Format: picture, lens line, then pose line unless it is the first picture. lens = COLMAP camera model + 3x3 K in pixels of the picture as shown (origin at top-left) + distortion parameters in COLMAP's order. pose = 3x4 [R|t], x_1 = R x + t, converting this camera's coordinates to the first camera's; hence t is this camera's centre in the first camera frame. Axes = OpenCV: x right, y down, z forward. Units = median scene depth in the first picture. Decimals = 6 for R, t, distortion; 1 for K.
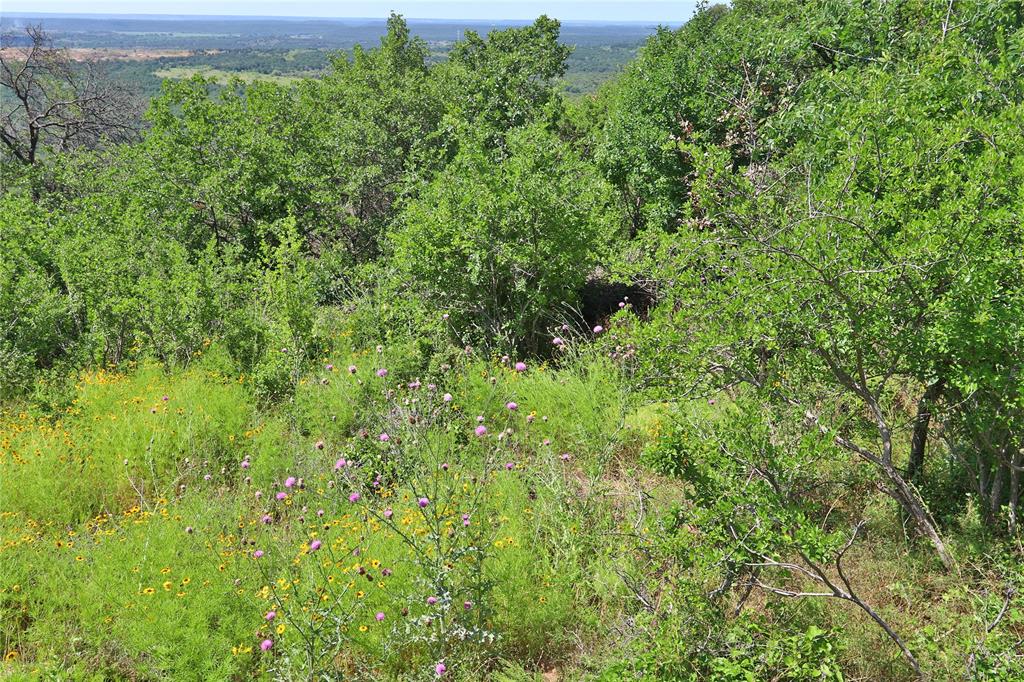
lens RADIAL K [[861.2, 0, 513.8], [0, 861.2, 341.1], [0, 0, 1]] dist [-0.001475, -0.001150]
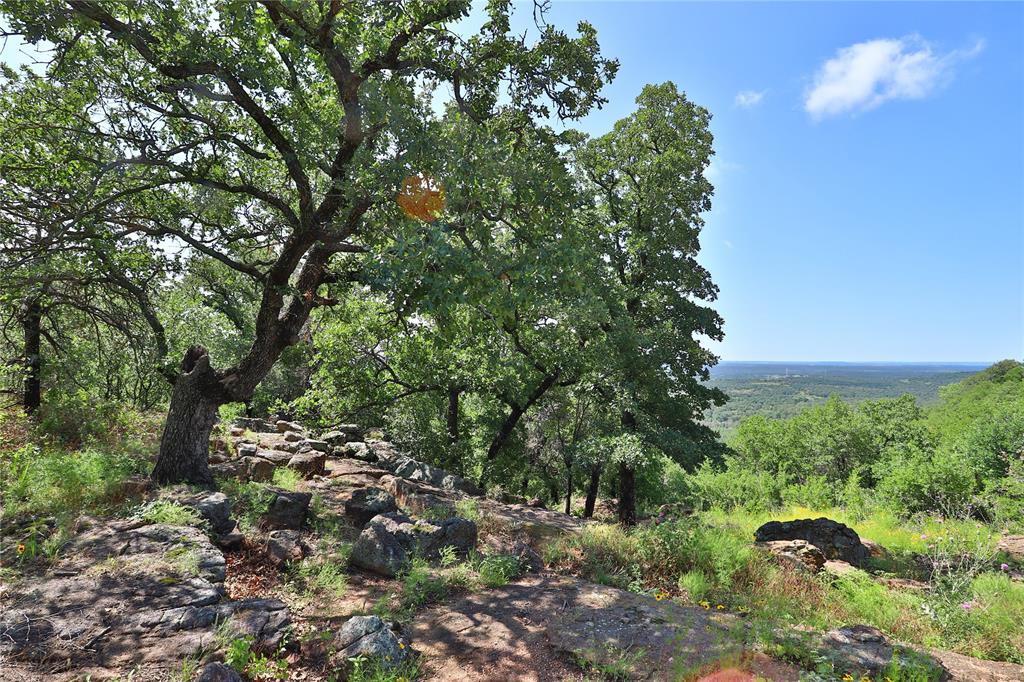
lens RADIAL K [[542.6, 0, 508.1], [0, 542.6, 336.2], [0, 0, 1]] dist [-0.041373, 0.016134]
pose [[0.857320, -0.025206, -0.514167, -0.257854], [-0.180014, 0.921063, -0.345309, 0.263005], [0.482284, 0.388598, 0.785108, -1.164246]]
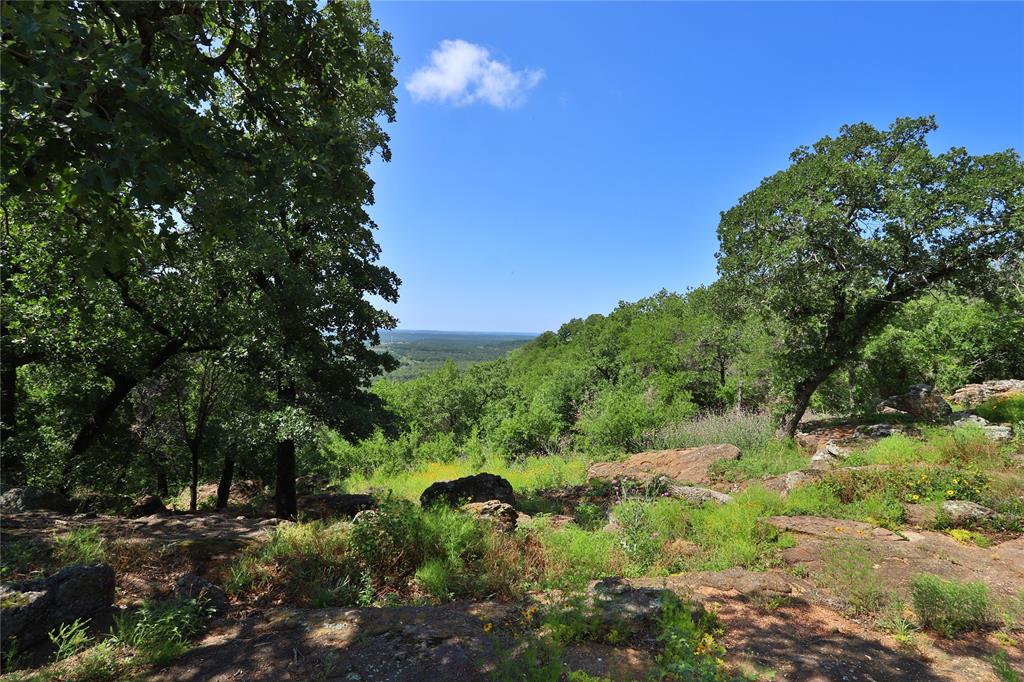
lens RADIAL K [[542.6, 0, 512.5], [0, 542.6, 340.7], [0, 0, 1]] dist [-0.041373, 0.016134]
pose [[0.988216, 0.014868, 0.152344, -0.355972], [0.036955, 0.942655, -0.331716, 0.243554], [-0.148540, 0.333437, 0.930997, -1.093041]]
